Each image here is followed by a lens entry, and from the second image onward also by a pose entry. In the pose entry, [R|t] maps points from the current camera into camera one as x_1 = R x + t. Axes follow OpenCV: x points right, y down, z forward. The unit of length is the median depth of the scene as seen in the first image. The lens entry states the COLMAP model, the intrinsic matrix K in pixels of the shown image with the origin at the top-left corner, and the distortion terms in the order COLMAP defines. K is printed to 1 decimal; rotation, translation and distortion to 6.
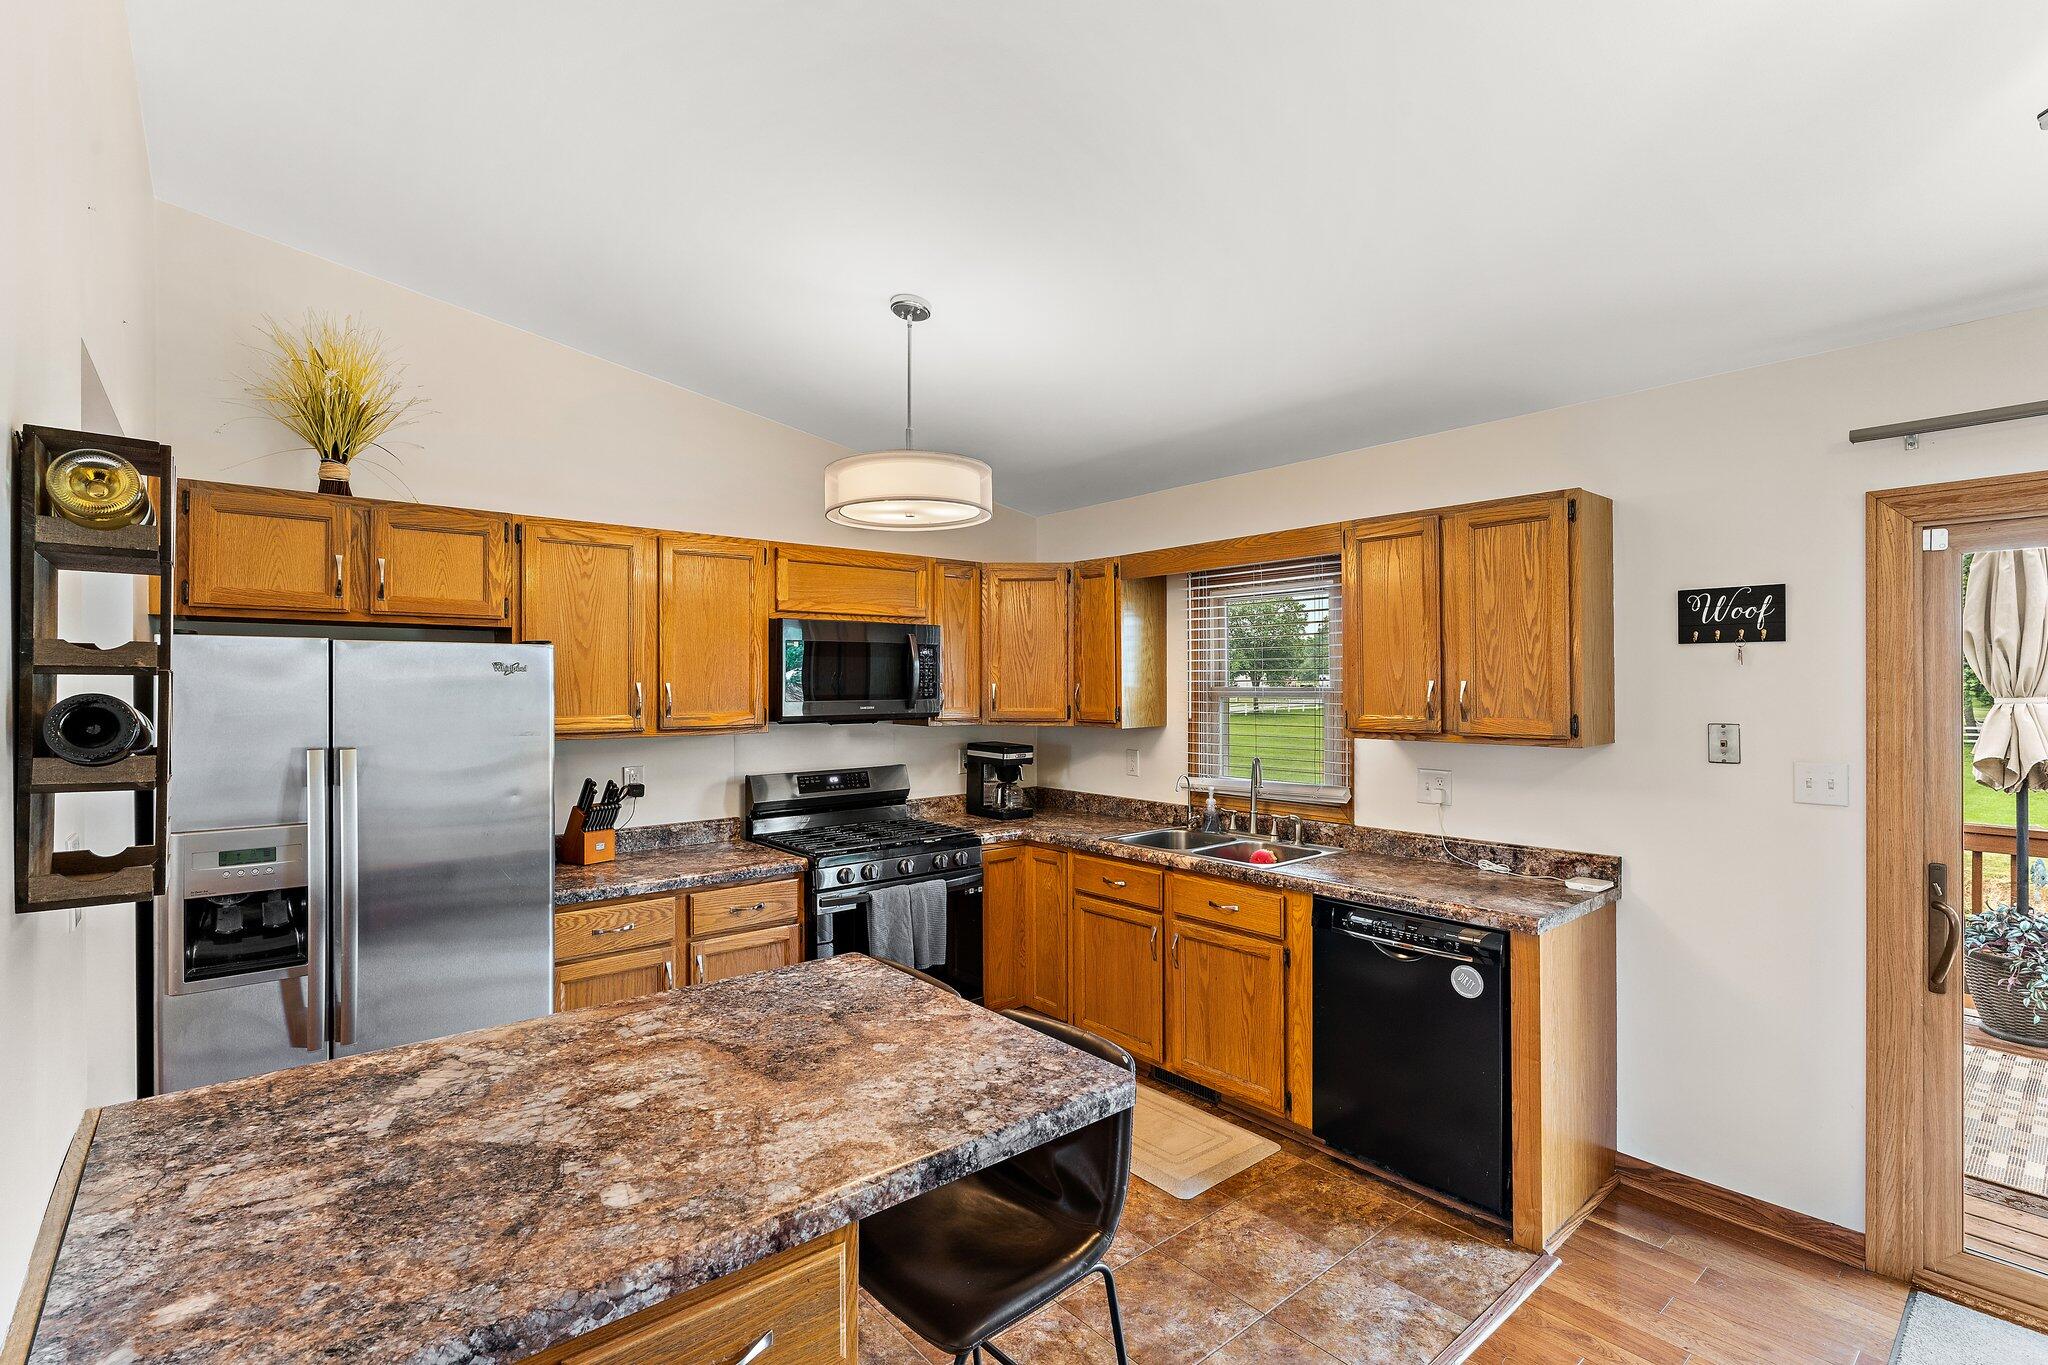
lens RADIAL K [[938.8, 0, 1024.0], [0, 938.8, 682.5], [0, 0, 1]] dist [-0.002582, 0.000315]
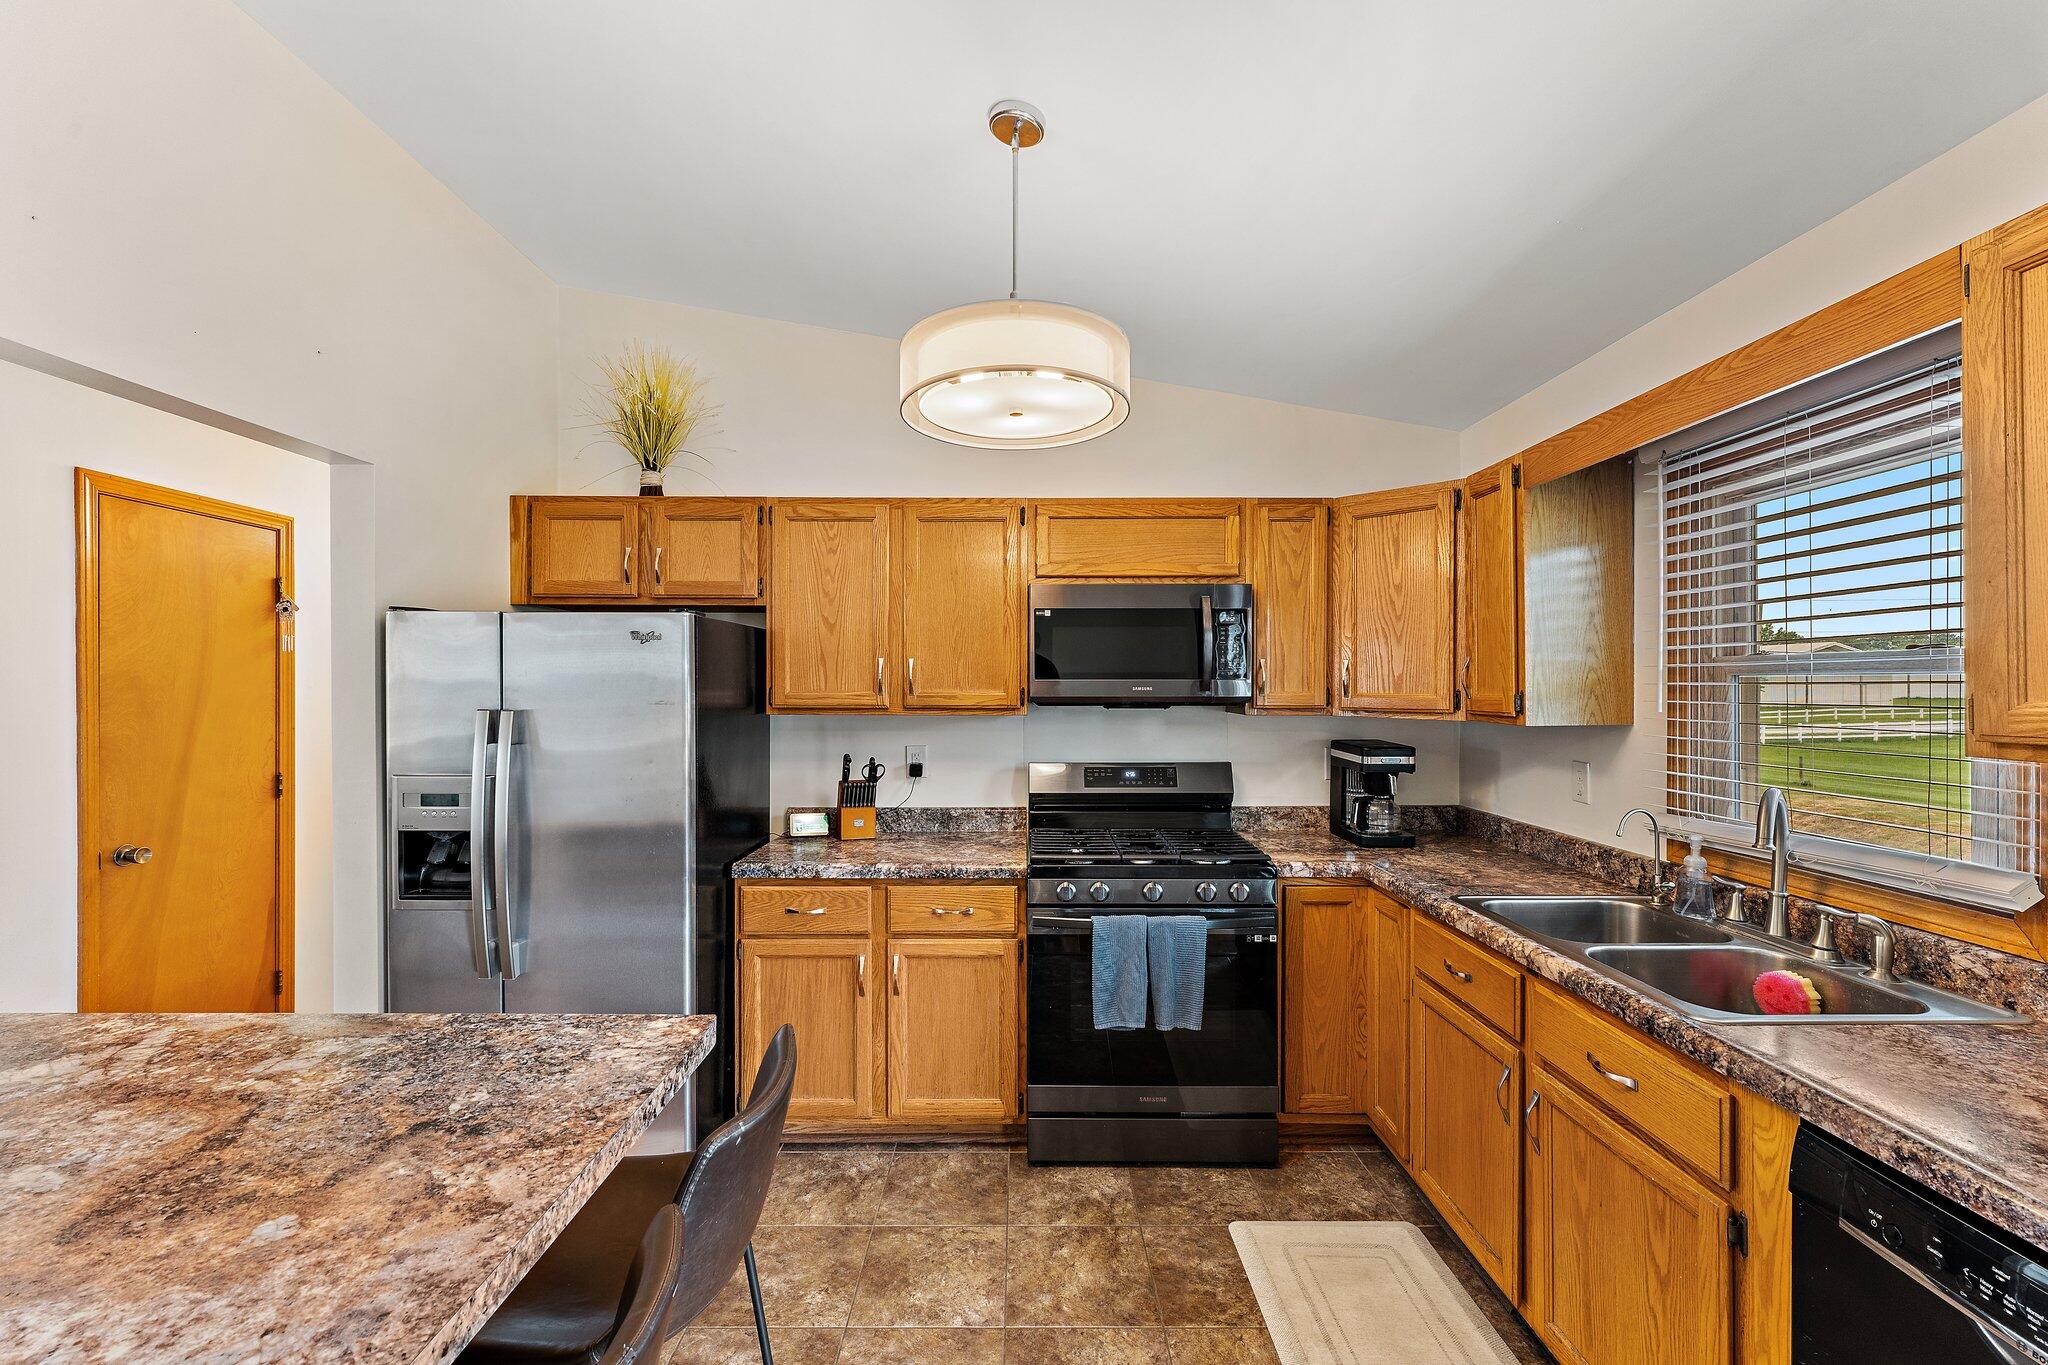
lens RADIAL K [[836.9, 0, 1023.4], [0, 836.9, 689.3], [0, 0, 1]] dist [0.002149, 0.000050]
pose [[0.765204, 0.005562, -0.643764, 0.275753], [-0.001272, 0.999974, 0.007128, 0.027831], [0.643786, -0.004635, 0.765191, 0.468353]]
